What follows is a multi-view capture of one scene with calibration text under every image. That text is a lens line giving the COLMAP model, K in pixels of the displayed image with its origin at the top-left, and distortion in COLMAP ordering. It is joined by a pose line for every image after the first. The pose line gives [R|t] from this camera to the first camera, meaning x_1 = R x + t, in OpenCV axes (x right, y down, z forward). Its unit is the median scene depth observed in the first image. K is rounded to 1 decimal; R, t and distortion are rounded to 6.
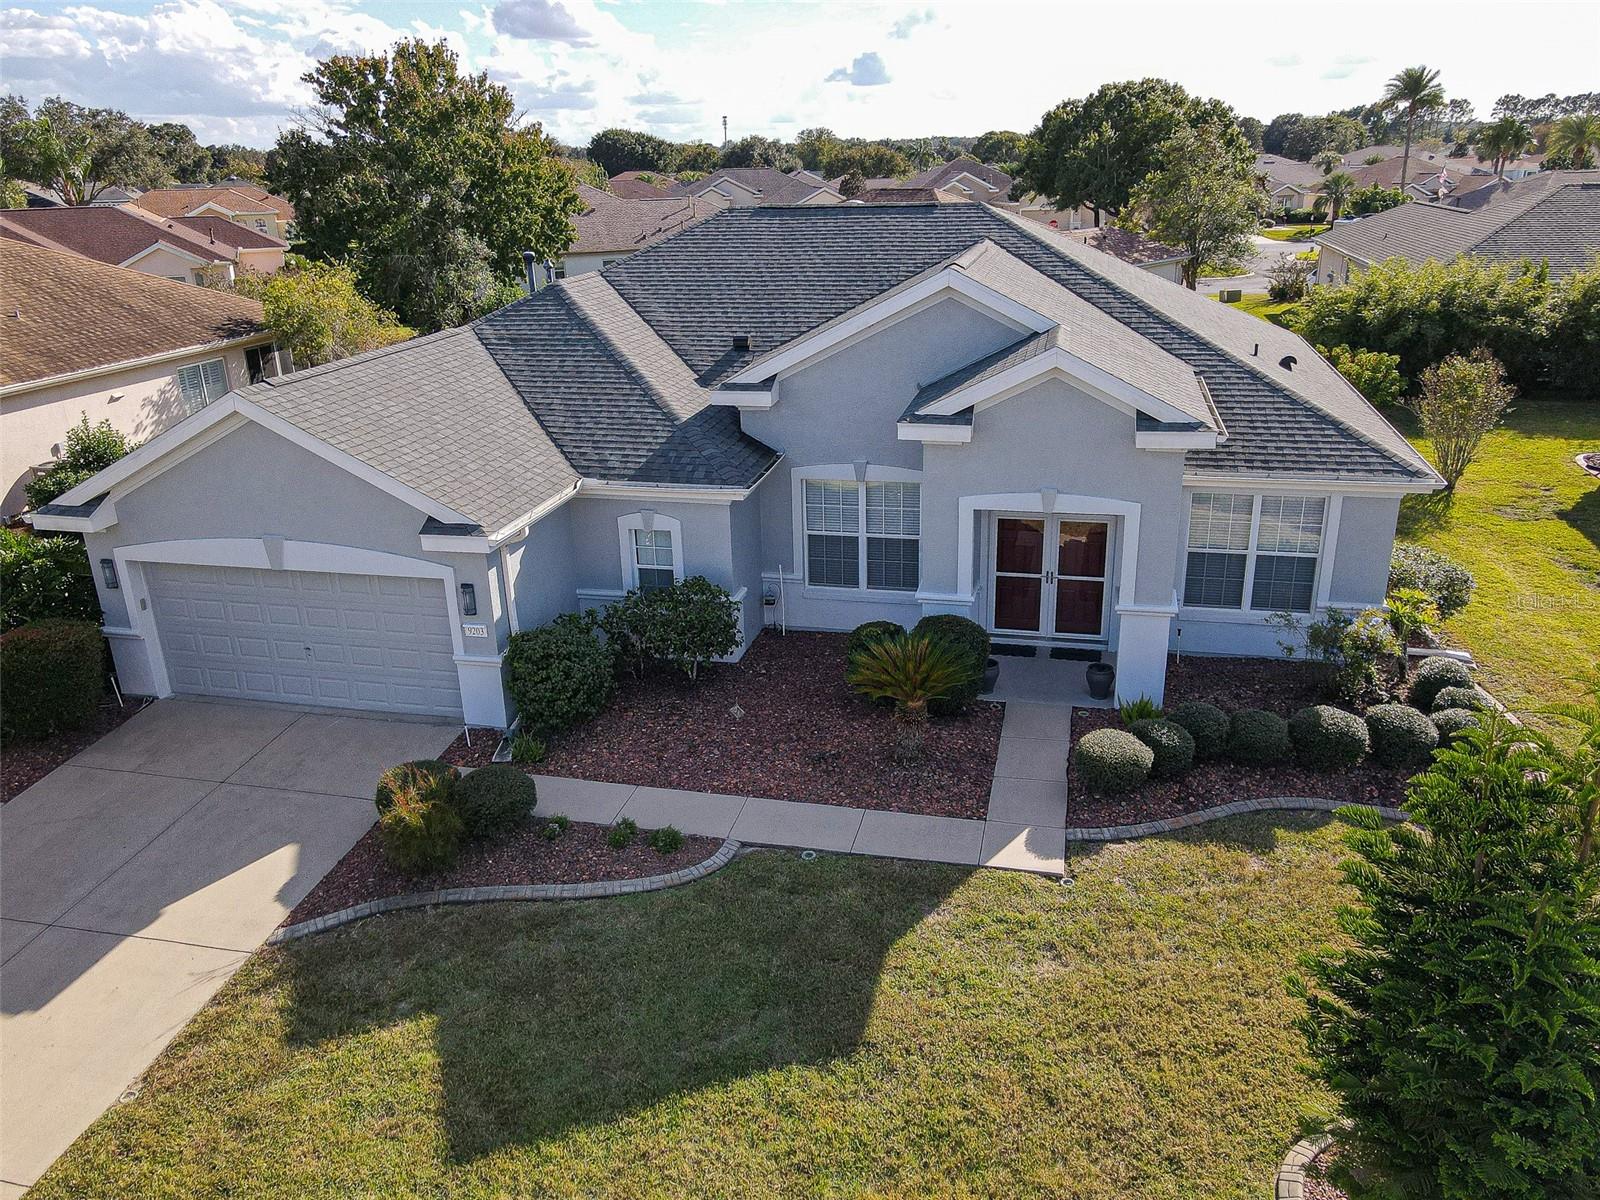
lens RADIAL K [[1214.5, 0, 799.0], [0, 1214.5, 603.4], [0, 0, 1]] dist [0.011001, 0.007097]
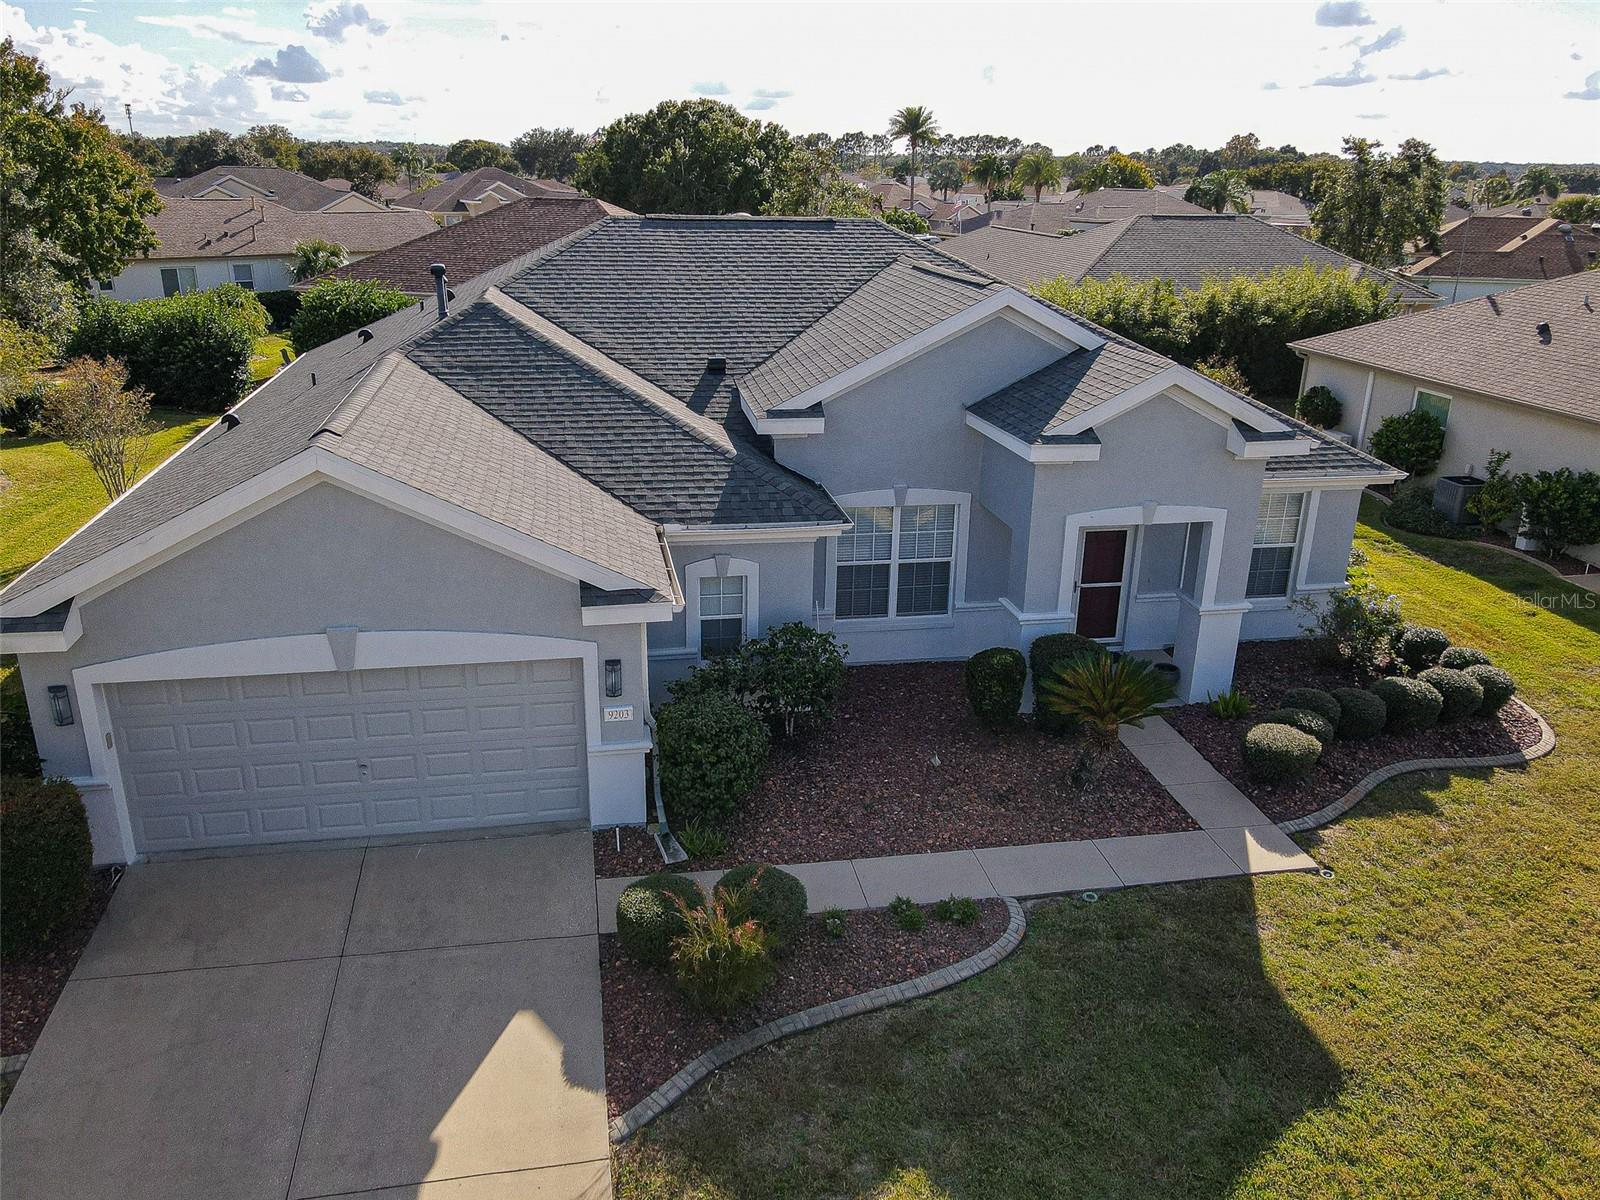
lens RADIAL K [[1214.5, 0, 799.0], [0, 1214.5, 603.4], [0, 0, 1]] dist [0.011001, 0.007097]
pose [[0.910619, -0.100667, 0.400799, -0.462266], [0.104183, 0.994472, 0.013071, -0.049677], [-0.399899, 0.029854, 0.916073, 0.166554]]
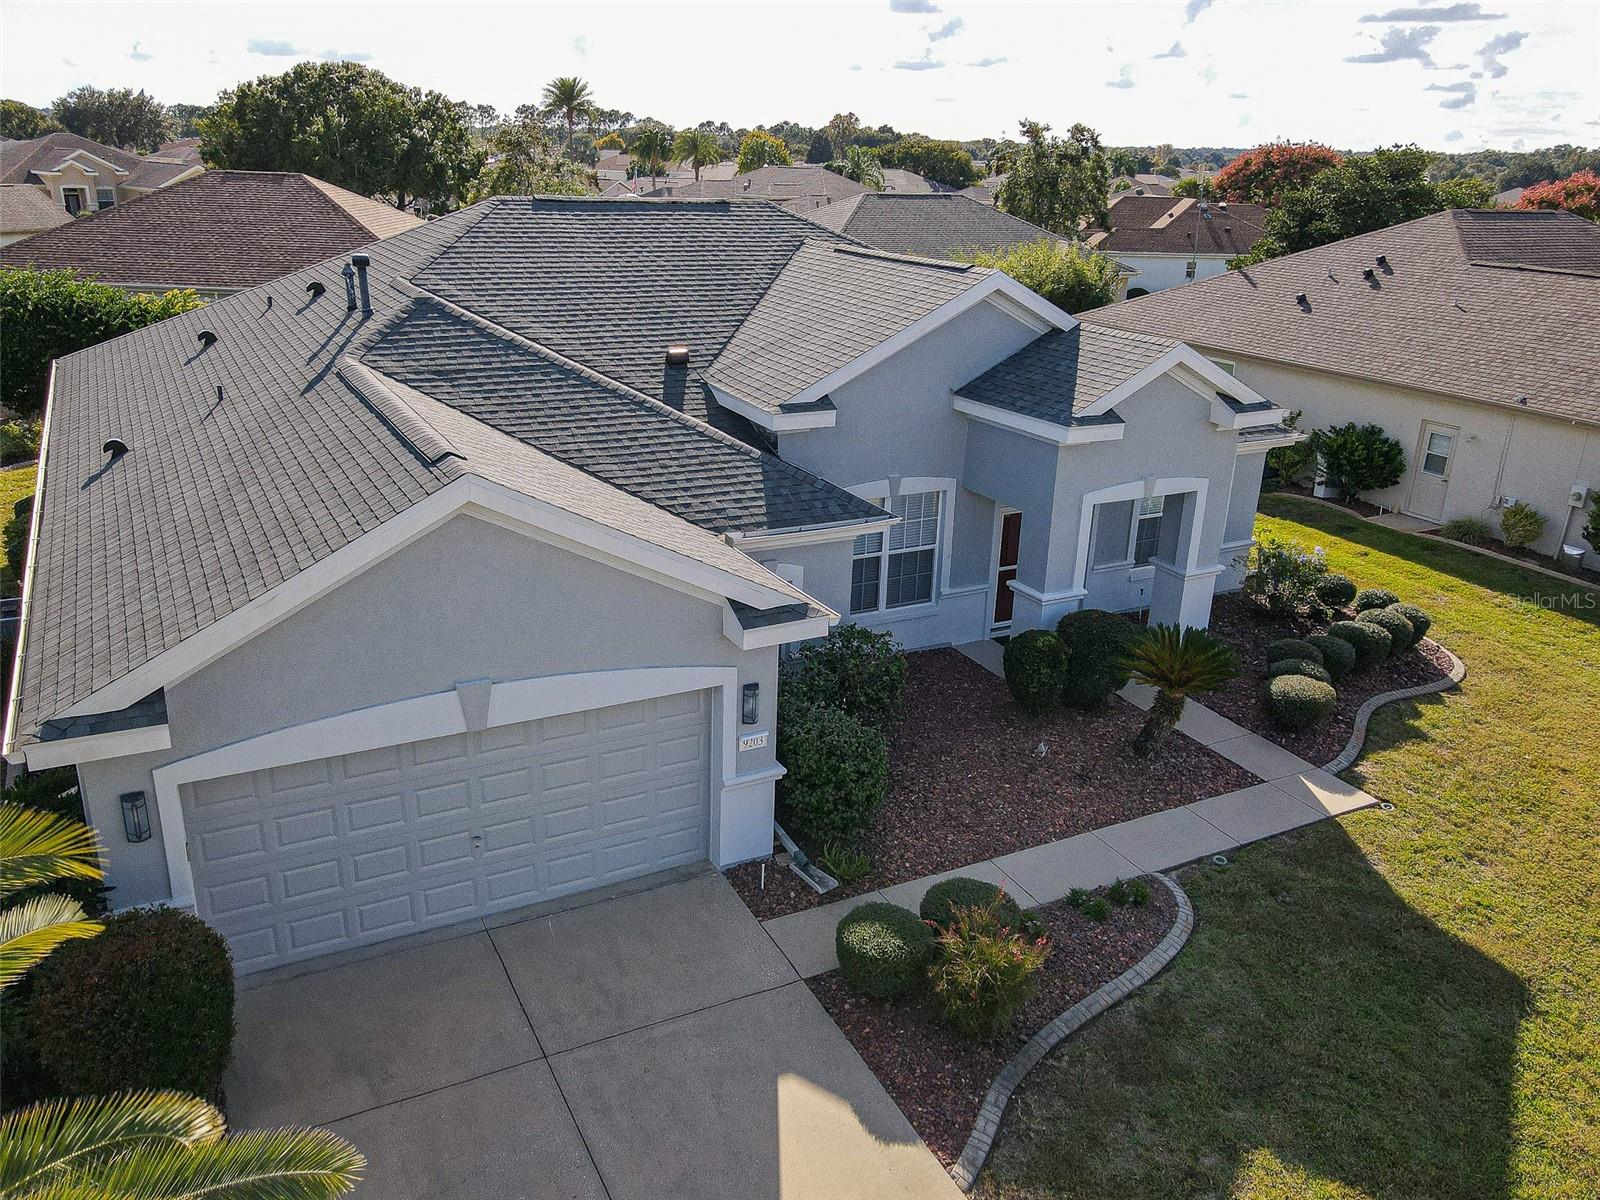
lens RADIAL K [[1245.6, 0, 800.0], [0, 1245.6, 600.0], [0, 0, 1]] dist [0.011571, 0.005507]
pose [[0.743551, -0.181785, 0.643495, -0.710931], [0.184630, 0.980740, 0.063718, -0.107320], [-0.642684, 0.071431, 0.762794, 0.348166]]
